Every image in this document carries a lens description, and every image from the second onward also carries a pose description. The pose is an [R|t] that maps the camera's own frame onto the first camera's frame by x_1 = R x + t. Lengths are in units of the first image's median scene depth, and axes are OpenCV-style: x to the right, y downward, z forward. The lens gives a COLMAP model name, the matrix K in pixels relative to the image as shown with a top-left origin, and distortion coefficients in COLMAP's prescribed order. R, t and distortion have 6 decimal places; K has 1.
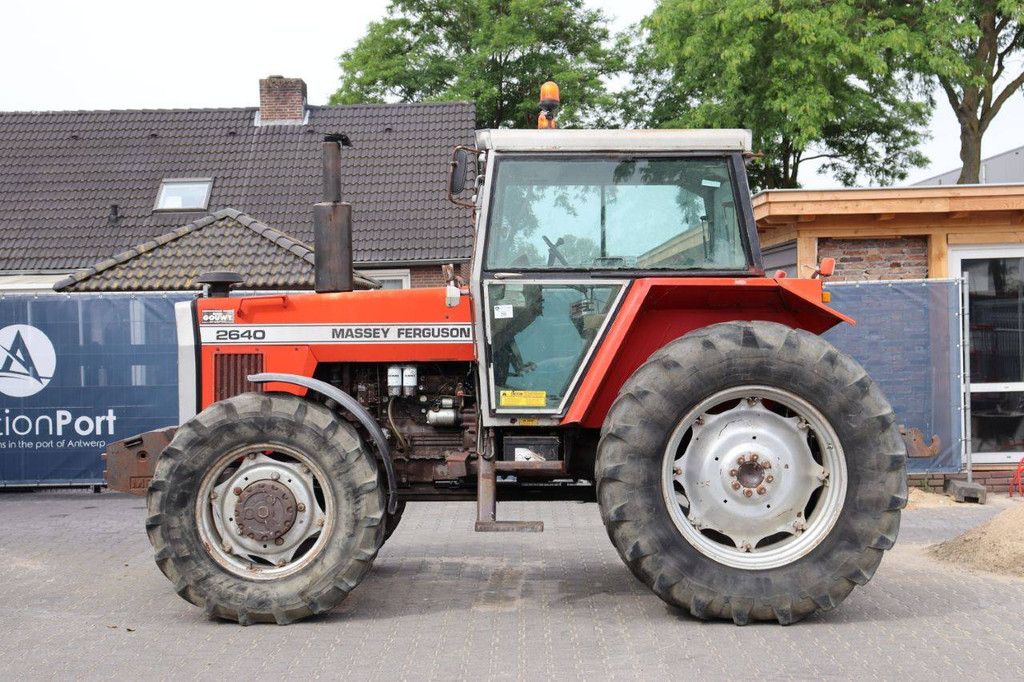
lens RADIAL K [[1450.8, 0, 525.8], [0, 1450.8, 346.6], [0, 0, 1]] dist [0.103275, 0.000000]
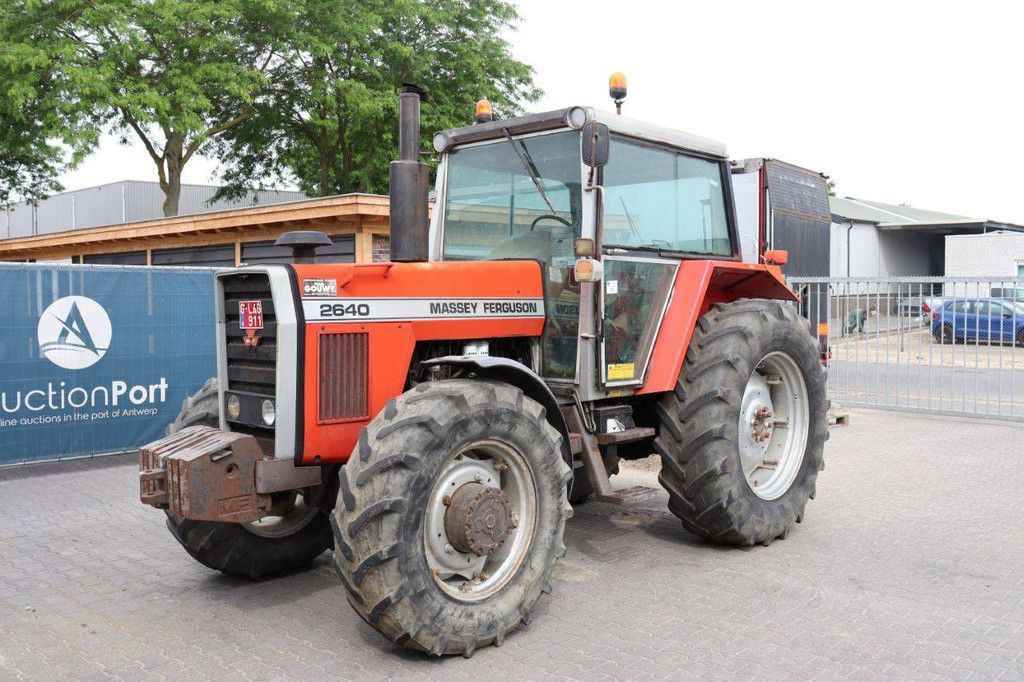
lens RADIAL K [[933.9, 0, 515.5], [0, 933.9, 339.4], [0, 0, 1]] dist [-0.102532, 0.000000]
pose [[0.682570, -0.023756, 0.730434, -0.538081], [0.005960, 0.999619, 0.026941, -0.005372], [-0.730796, -0.014036, 0.682452, 0.597192]]
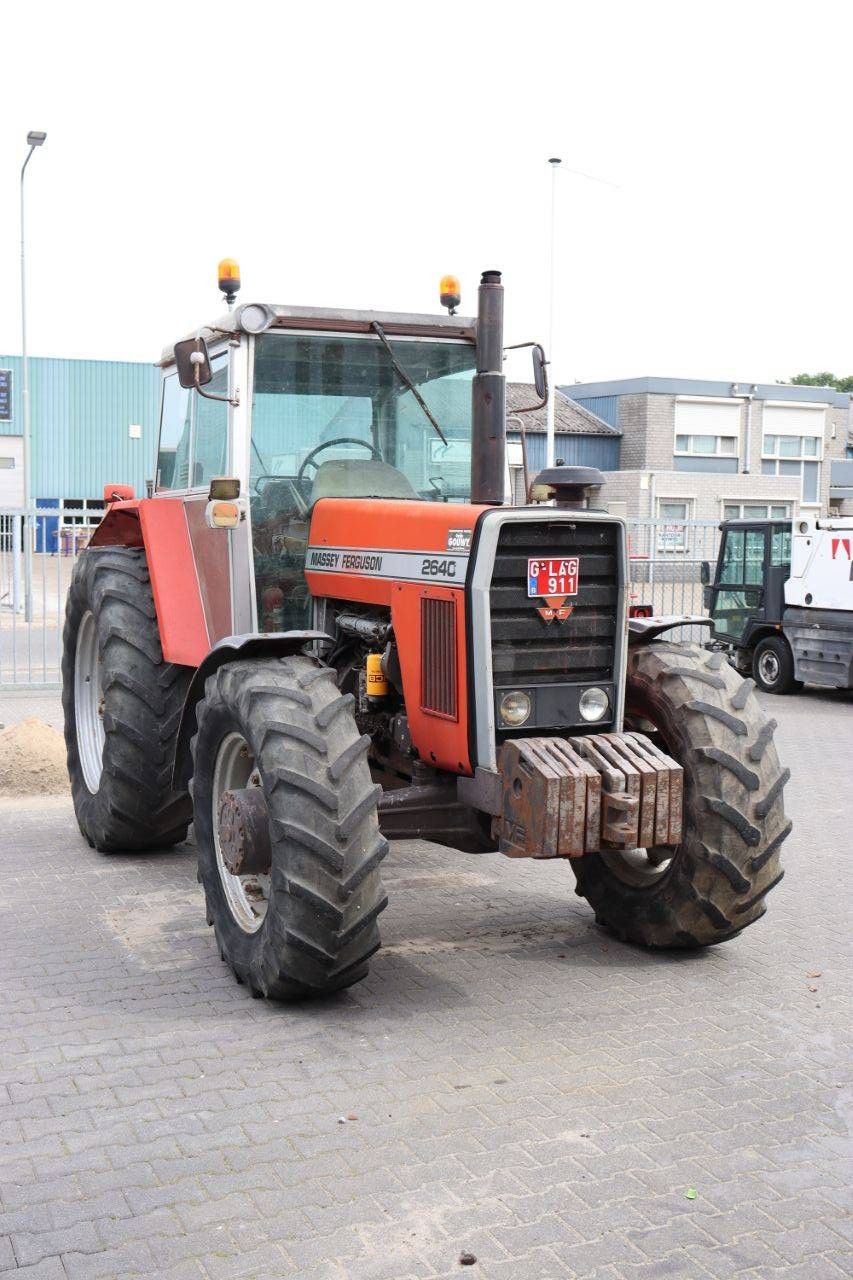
lens RADIAL K [[1421.0, 0, 415.3], [0, 1421.0, 651.1], [0, 0, 1]] dist [-0.022749, 0.000000]
pose [[-0.391459, -0.070926, 0.917458, -0.788011], [0.013188, 0.996490, 0.082663, -0.025898], [-0.920101, 0.044458, -0.389150, 1.379921]]
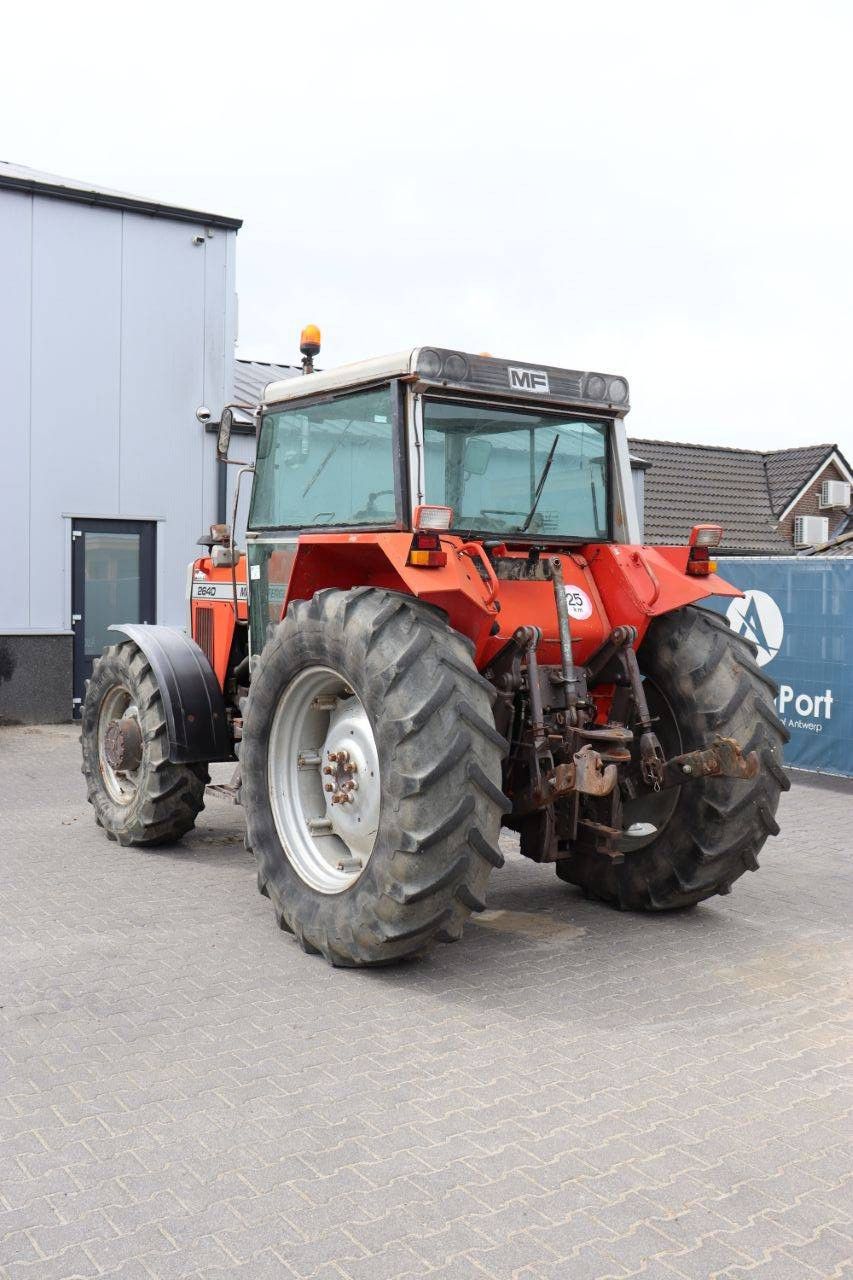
lens RADIAL K [[1230.1, 0, 422.6], [0, 1230.1, 639.2], [0, 0, 1]] dist [-0.064788, 0.000000]
pose [[0.569603, 0.056947, -0.819945, 0.711315], [-0.038596, 0.998350, 0.042525, -0.018737], [0.821013, 0.007424, 0.570861, 0.623269]]
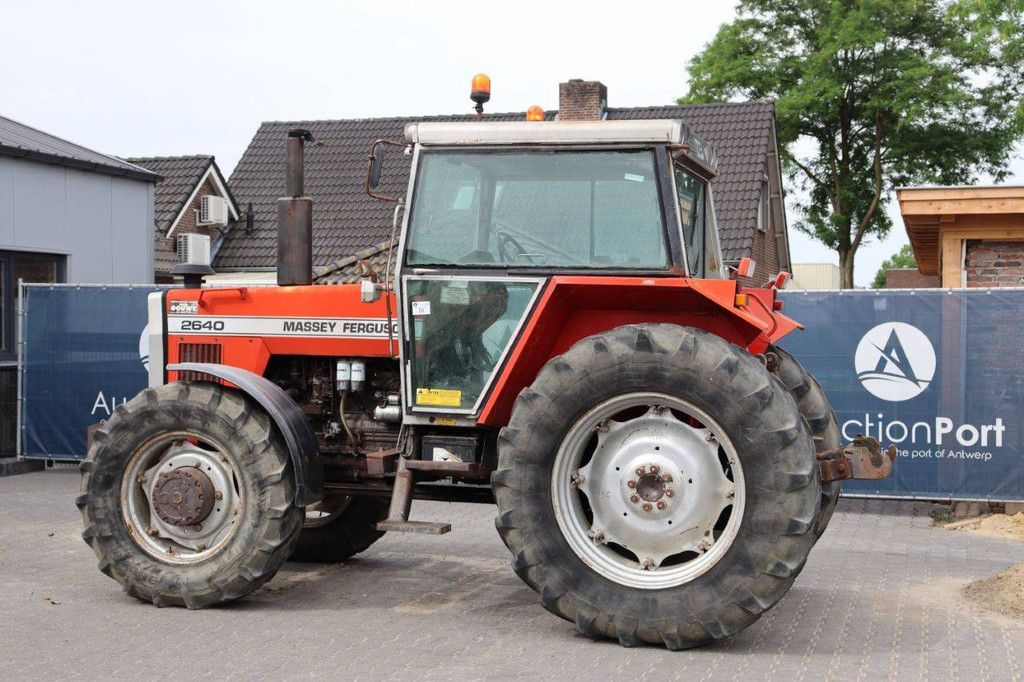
lens RADIAL K [[1450.8, 0, 523.3], [0, 1450.8, 343.6], [0, 0, 1]] dist [0.103275, 0.000000]
pose [[0.962737, 0.029299, -0.268849, 0.313718], [-0.030481, 0.999535, -0.000221, -0.001936], [0.268717, 0.008408, 0.963182, 0.071916]]
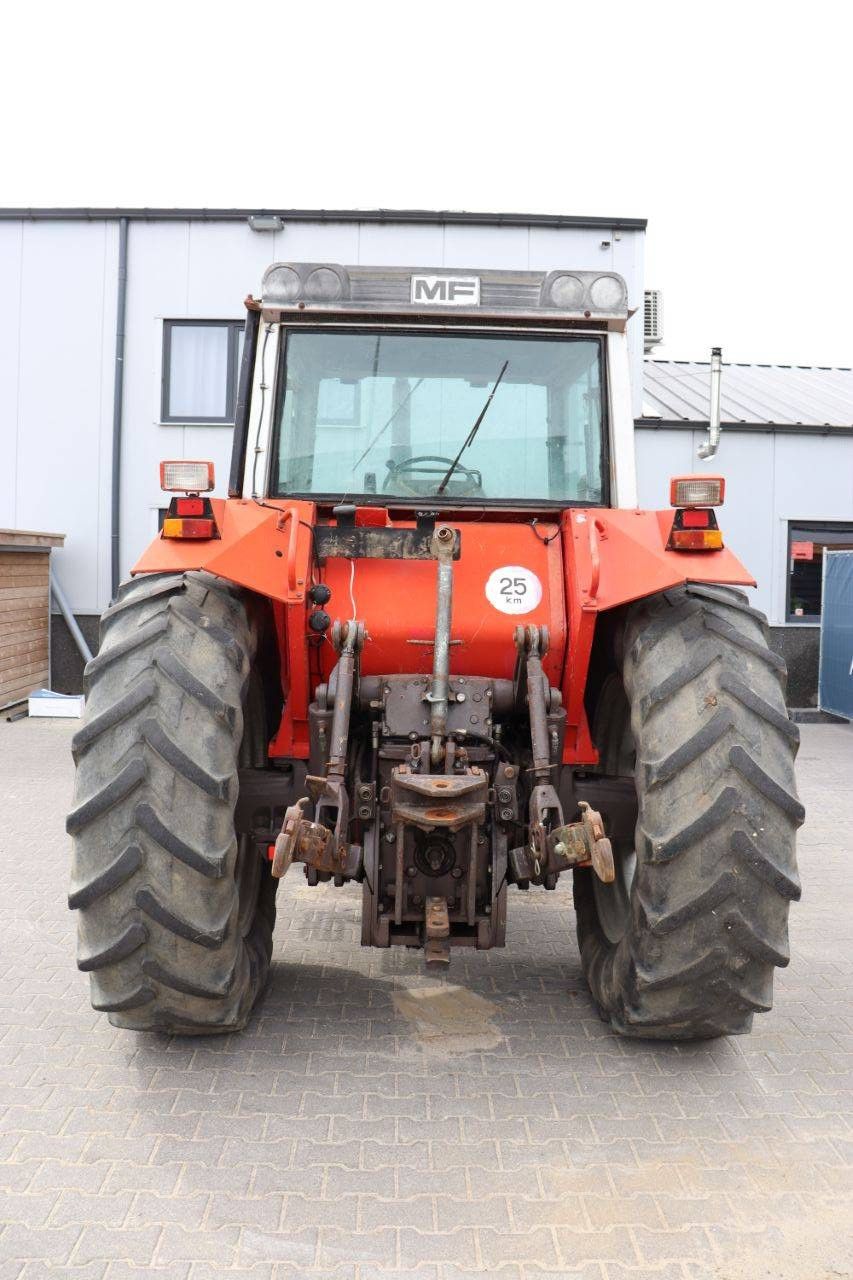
lens RADIAL K [[1033.5, 0, 422.6], [0, 1033.5, 635.1], [0, 0, 1]] dist [-0.121313, 0.063055]
pose [[0.024858, 0.075756, -0.996816, 0.603244], [-0.039878, 0.996406, 0.074730, -0.025386], [0.998895, 0.037893, 0.027790, 1.063377]]
